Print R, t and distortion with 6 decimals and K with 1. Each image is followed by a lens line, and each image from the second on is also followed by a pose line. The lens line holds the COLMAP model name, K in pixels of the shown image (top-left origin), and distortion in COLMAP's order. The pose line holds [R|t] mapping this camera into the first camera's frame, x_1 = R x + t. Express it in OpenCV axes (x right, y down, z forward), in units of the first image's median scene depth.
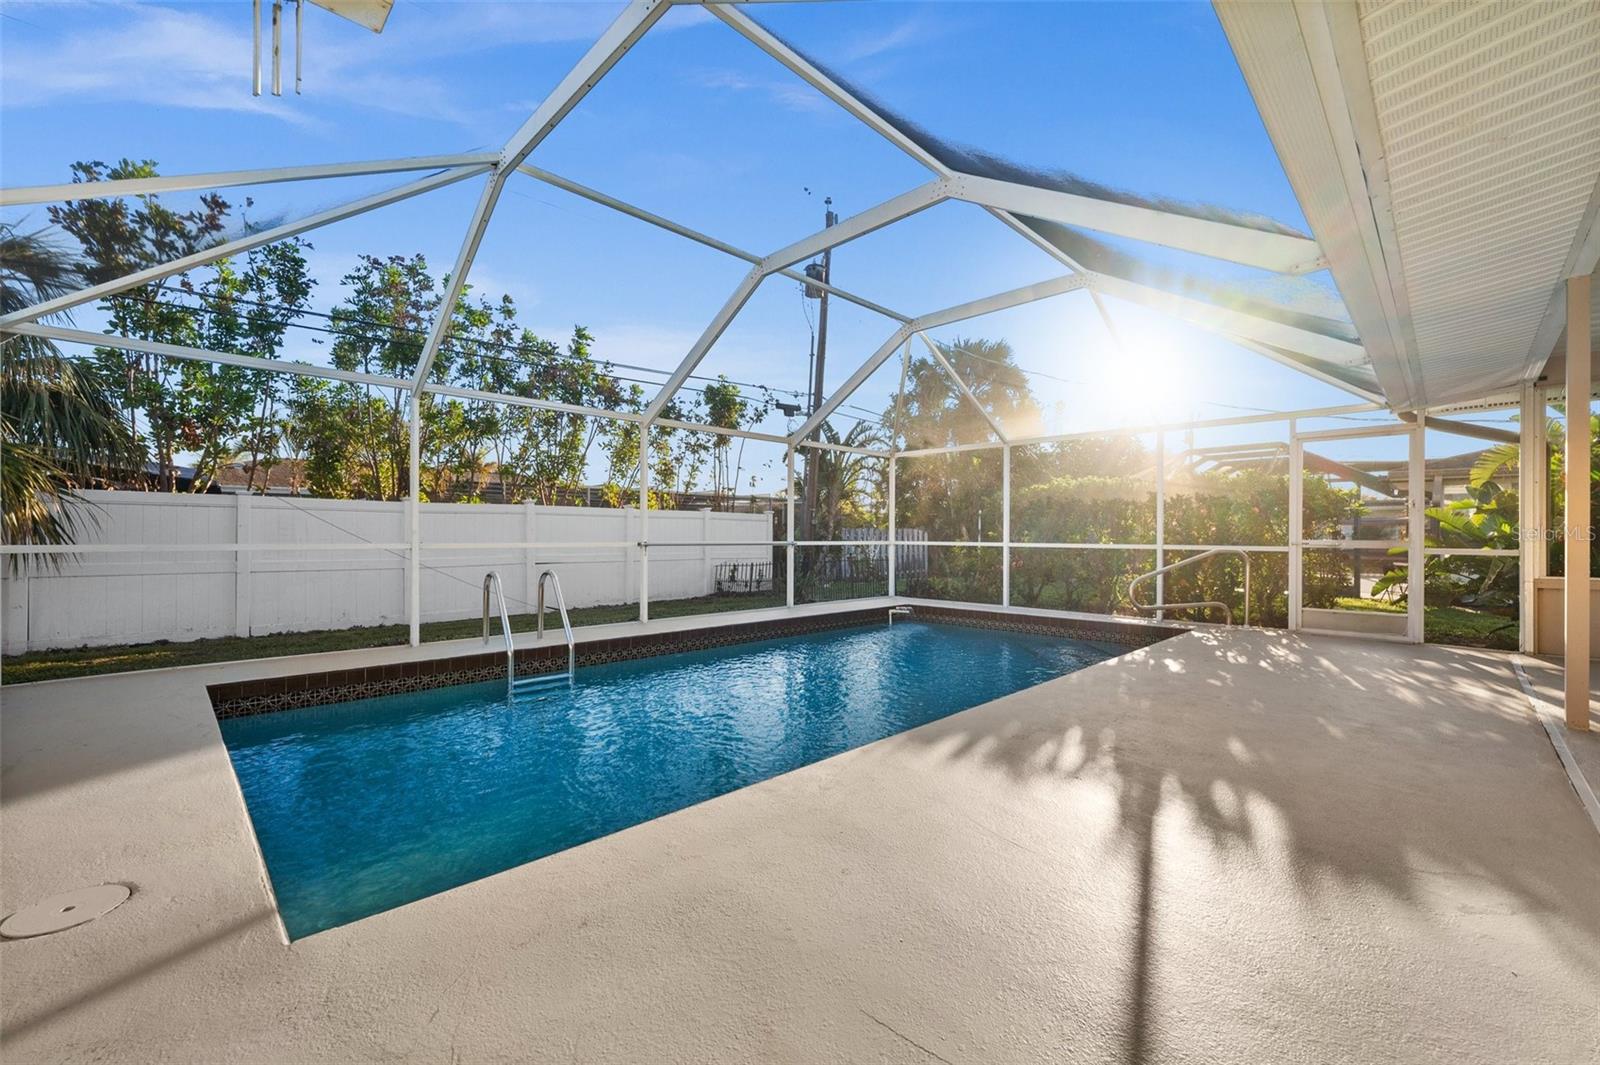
lens RADIAL K [[649.7, 0, 800.0], [0, 649.7, 532.5], [0, 0, 1]] dist [-0.000226, 0.000155]
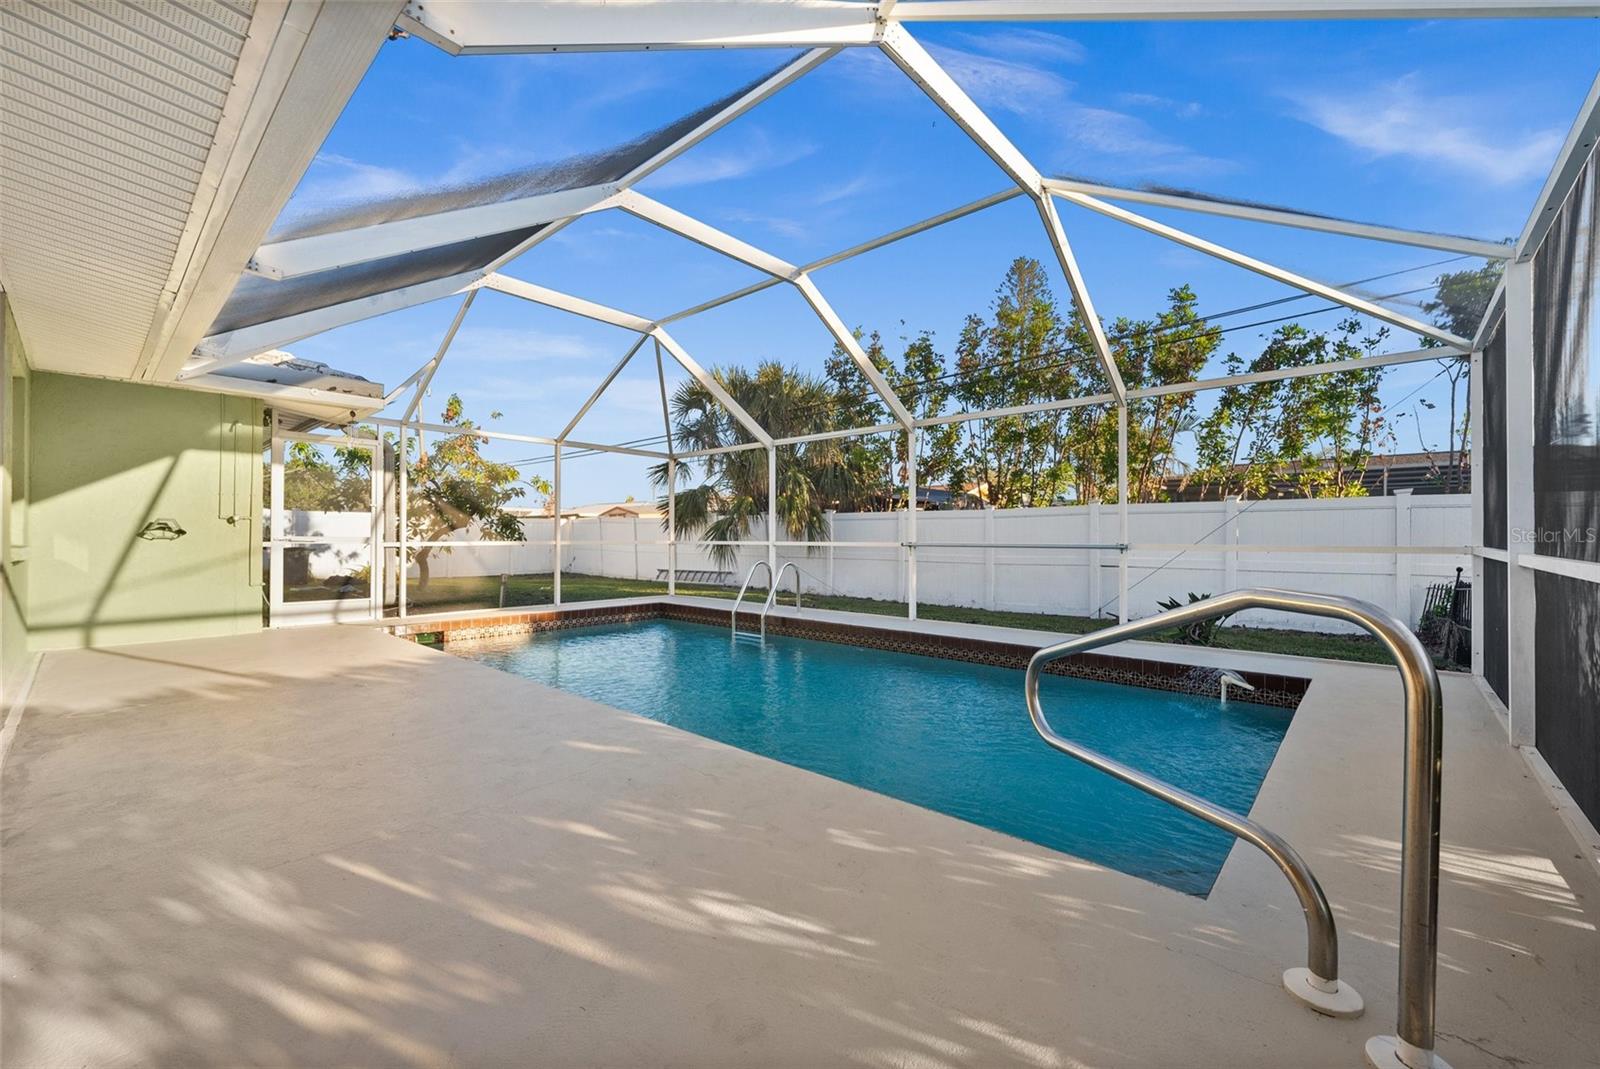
lens RADIAL K [[645.9, 0, 796.7], [0, 645.9, 536.4], [0, 0, 1]] dist [-0.000215, -0.000098]
pose [[0.057610, -0.004120, -0.998331, 0.641366], [0.004580, 0.999982, -0.003863, 0.006824], [0.998329, -0.004349, 0.057628, 0.623752]]
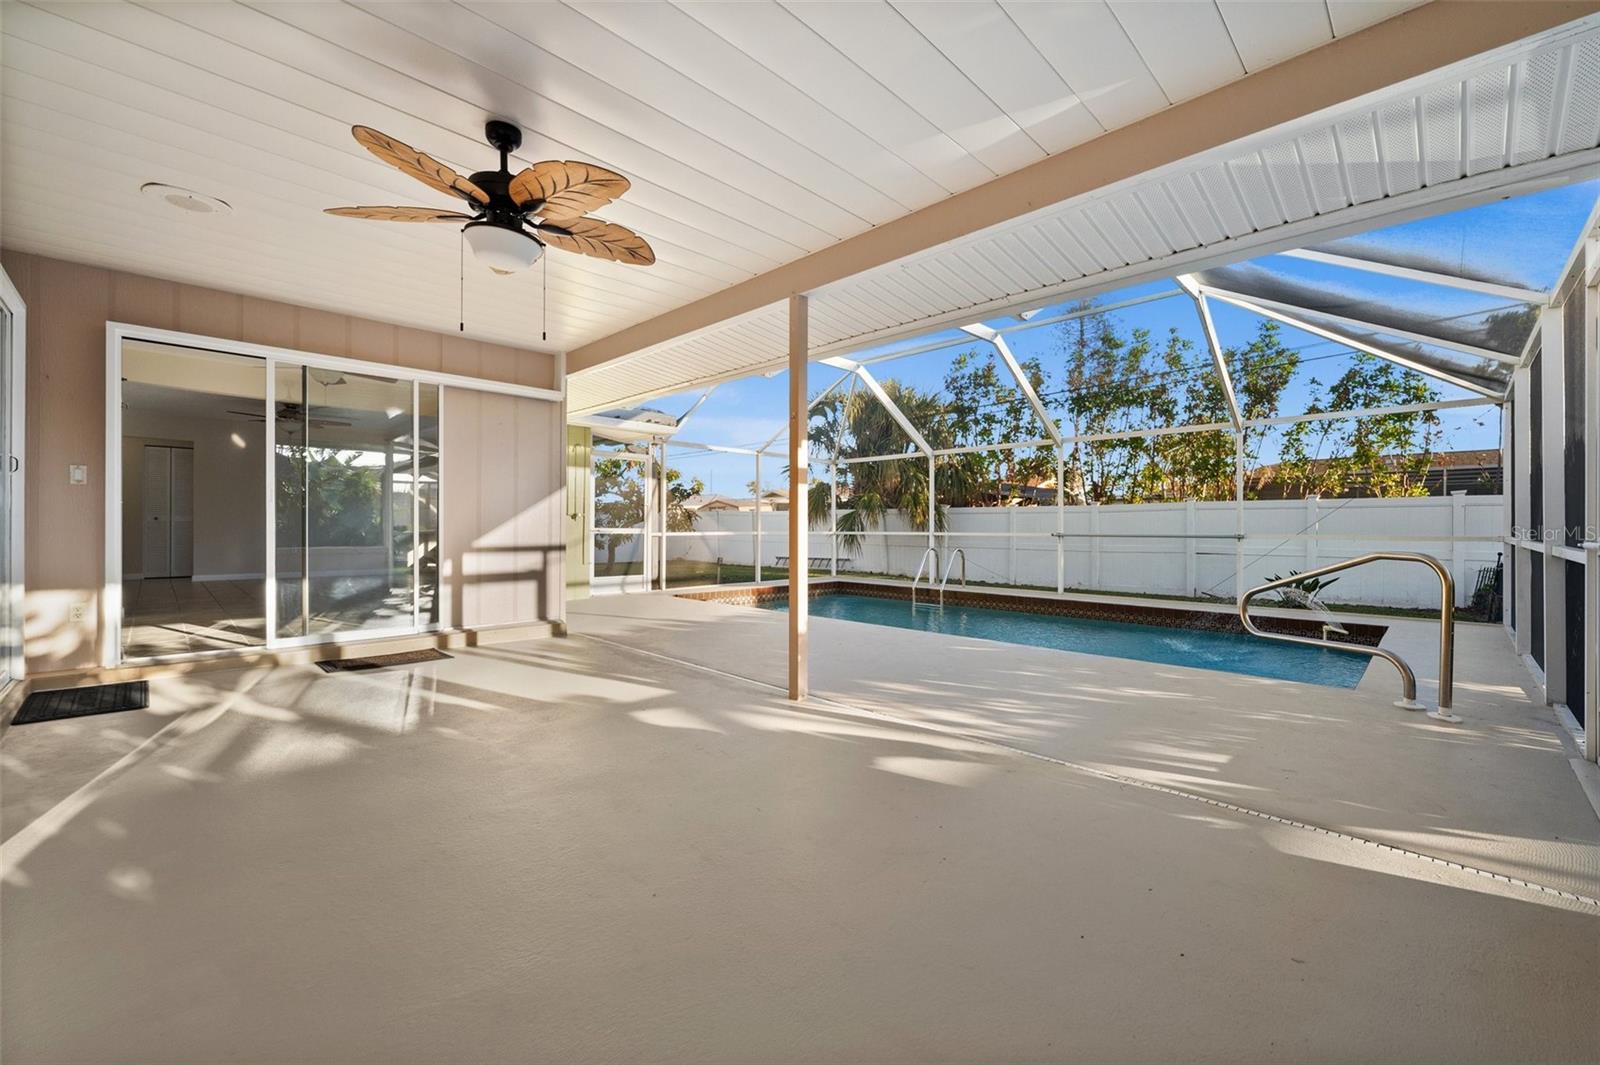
lens RADIAL K [[646.6, 0, 809.2], [0, 646.6, 527.9], [0, 0, 1]] dist [-0.001218, -0.000379]
pose [[0.016960, -0.002898, -0.999852, 0.883702], [0.003287, 0.999991, -0.002843, 0.004942], [0.999851, -0.003238, 0.016969, 0.383048]]
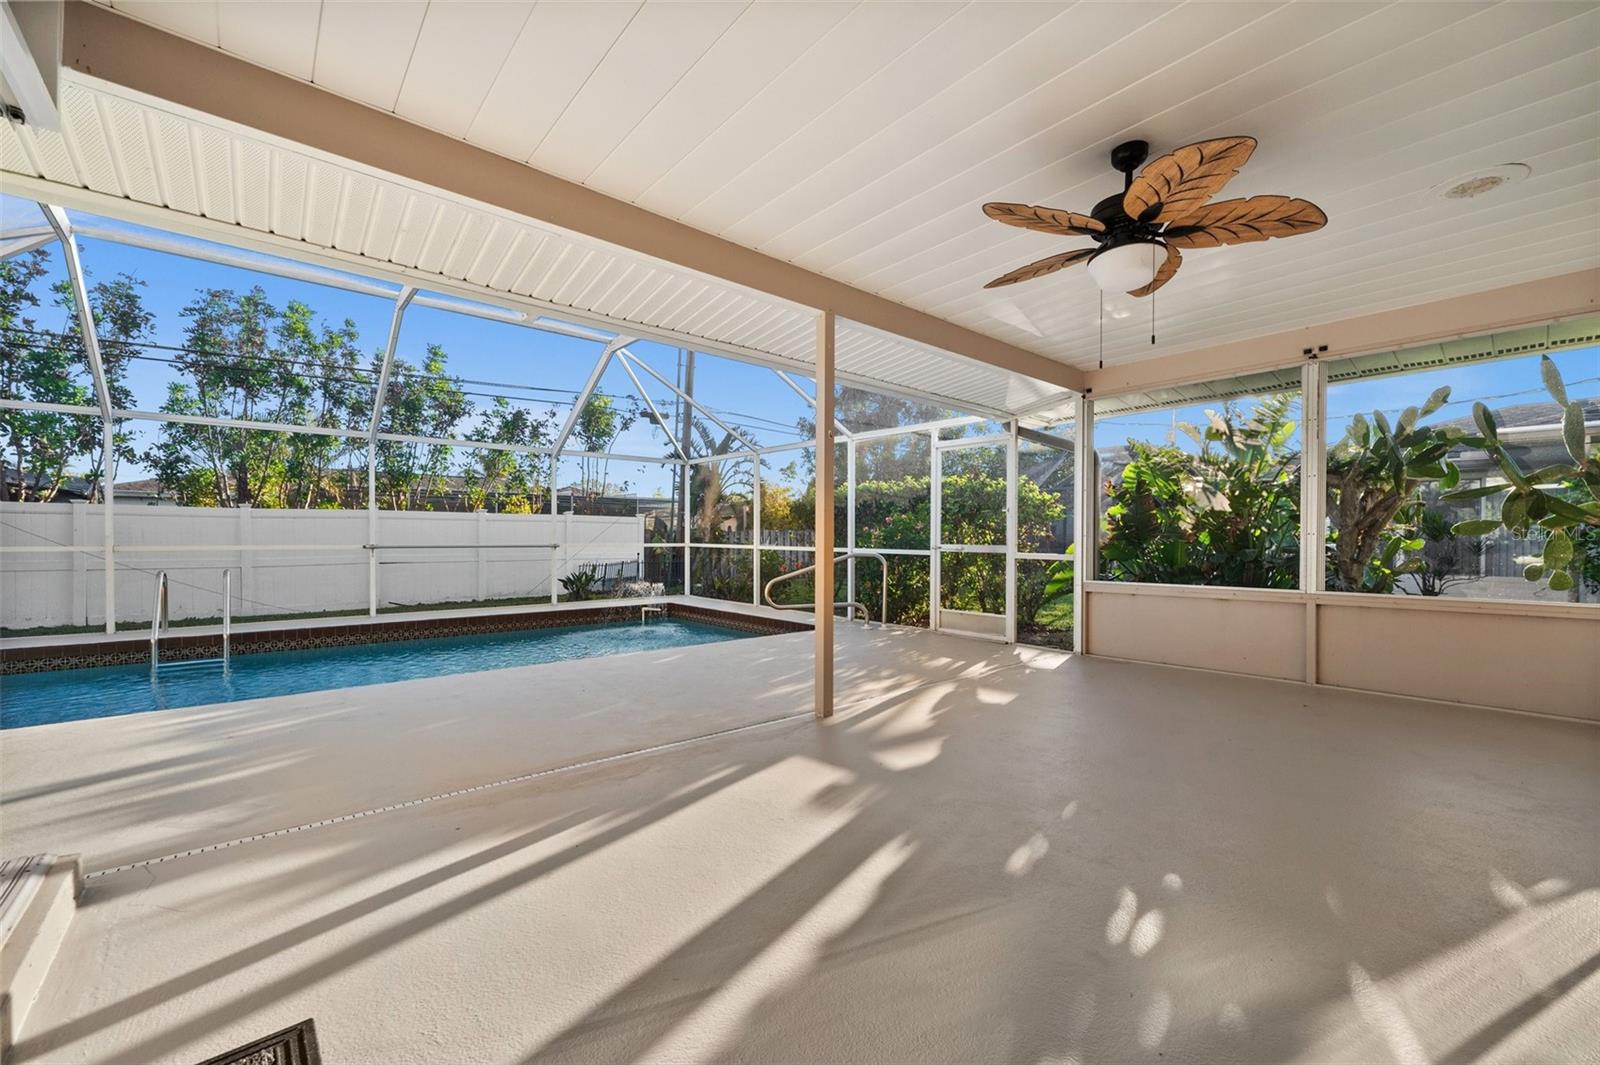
lens RADIAL K [[645.9, 0, 796.7], [0, 645.9, 534.4], [0, 0, 1]] dist [-0.000215, -0.000098]
pose [[0.997560, -0.001679, -0.069791, 0.465765], [0.001878, 0.999994, 0.002786, -0.004386], [0.069786, -0.002910, 0.997558, -0.046818]]
